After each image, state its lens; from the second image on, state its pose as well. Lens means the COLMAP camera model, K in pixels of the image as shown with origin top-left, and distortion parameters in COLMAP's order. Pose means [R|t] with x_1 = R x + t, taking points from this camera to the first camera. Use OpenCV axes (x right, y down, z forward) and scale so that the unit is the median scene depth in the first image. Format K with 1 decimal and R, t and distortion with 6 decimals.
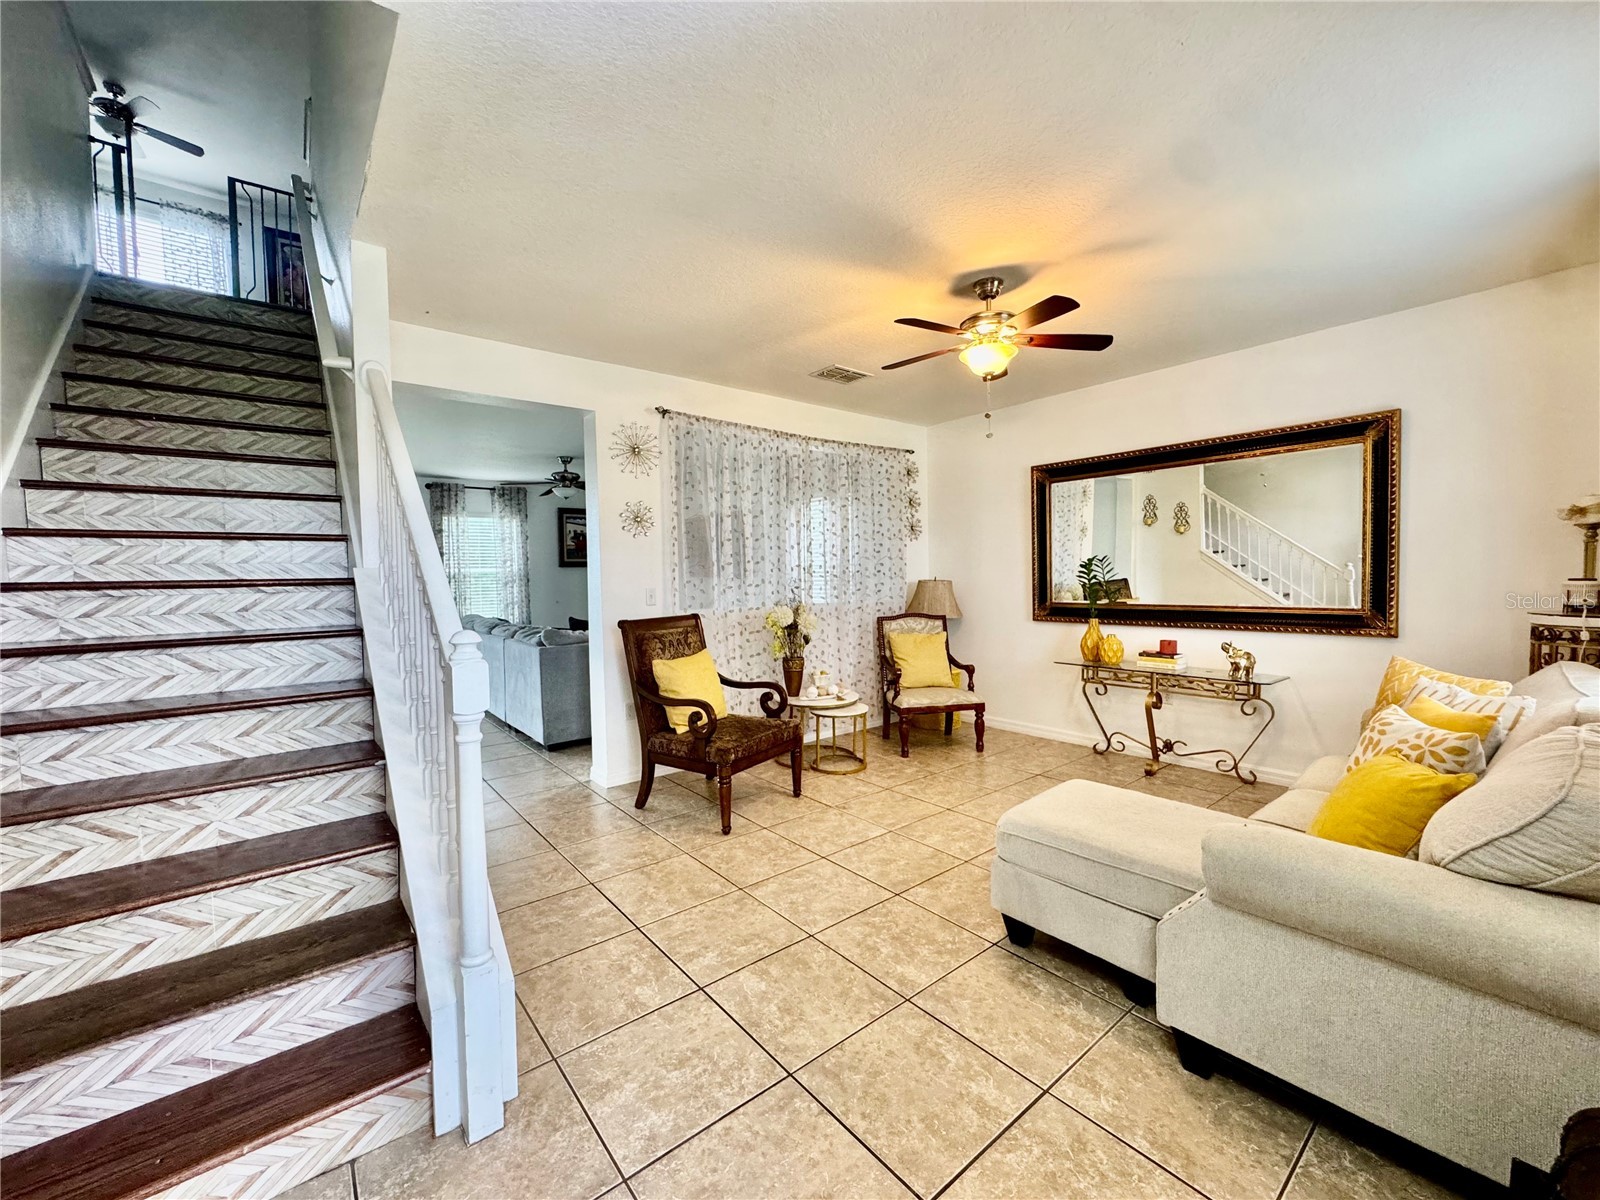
lens RADIAL K [[642.2, 0, 800.1], [0, 642.2, 600.0], [0, 0, 1]] dist [-0.006102, 0.000963]
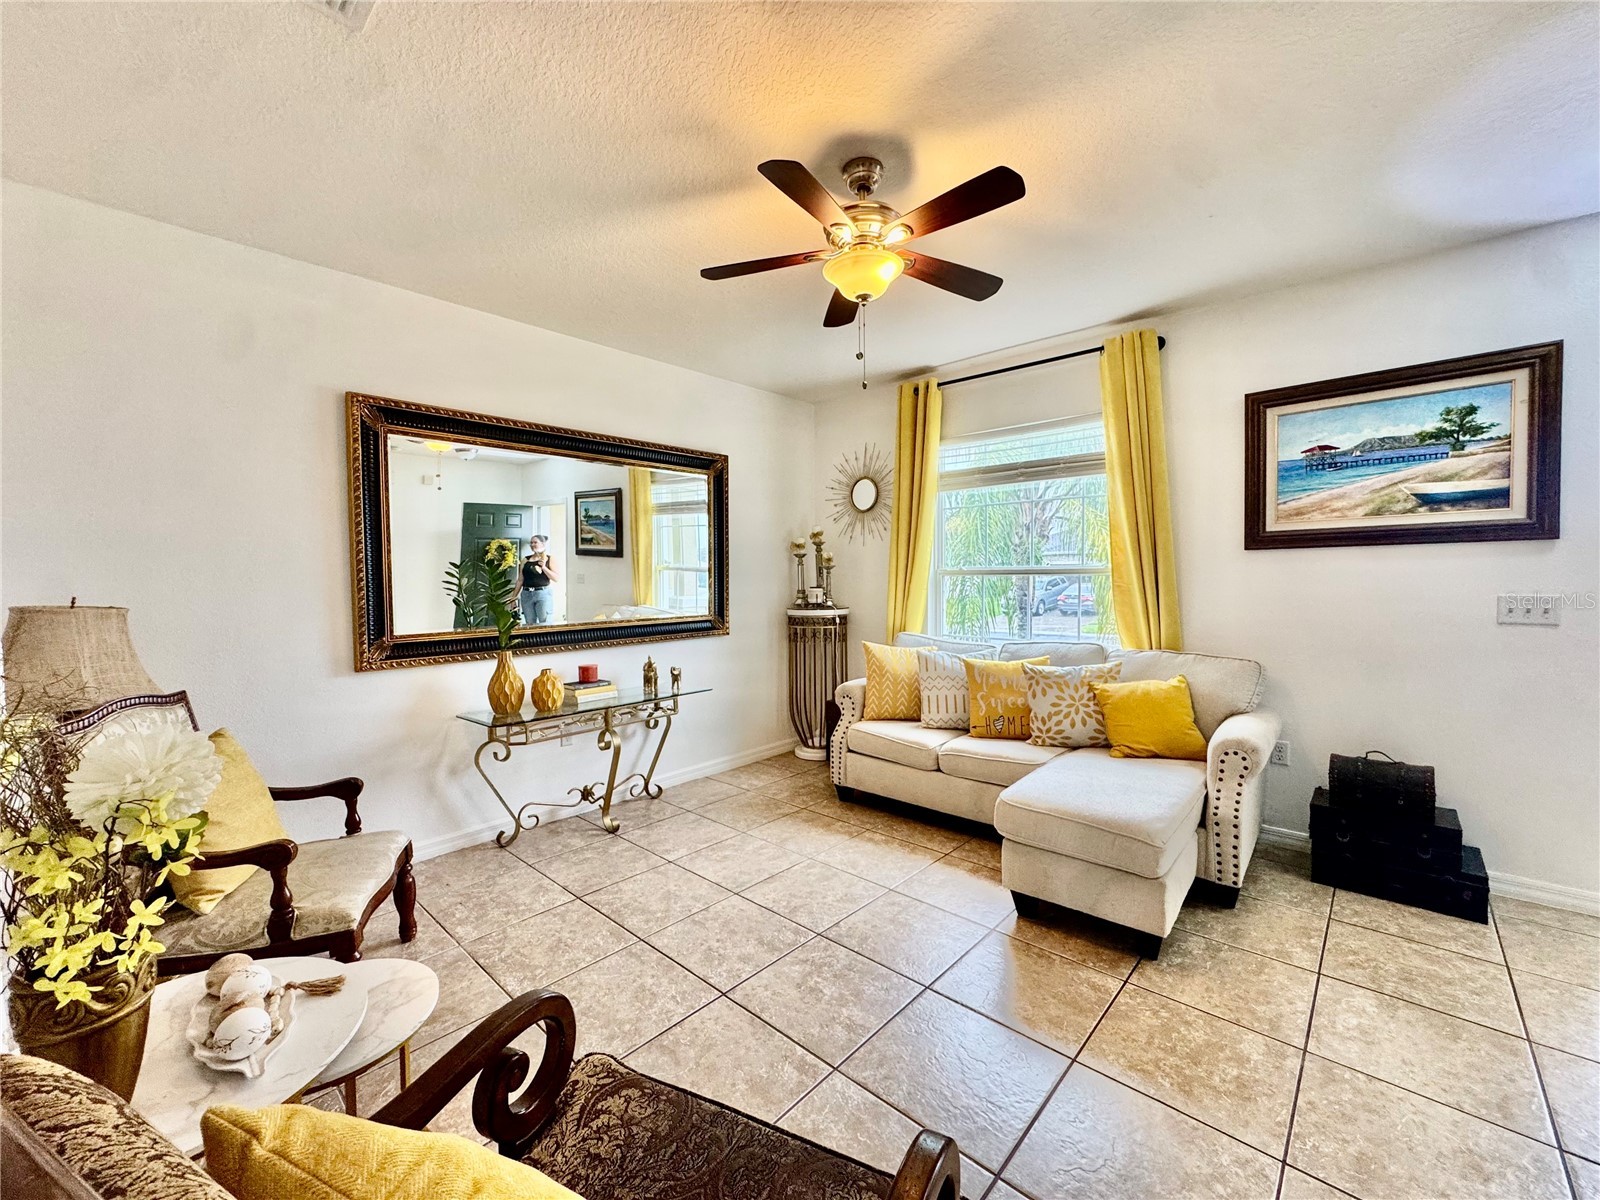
lens RADIAL K [[642.2, 0, 798.8], [0, 642.2, 599.7], [0, 0, 1]] dist [-0.006102, 0.000963]
pose [[-0.142263, -0.018528, 0.989655, -0.330891], [0.050300, 0.998398, 0.025923, -0.035482], [-0.988550, 0.053467, -0.141103, 0.982689]]
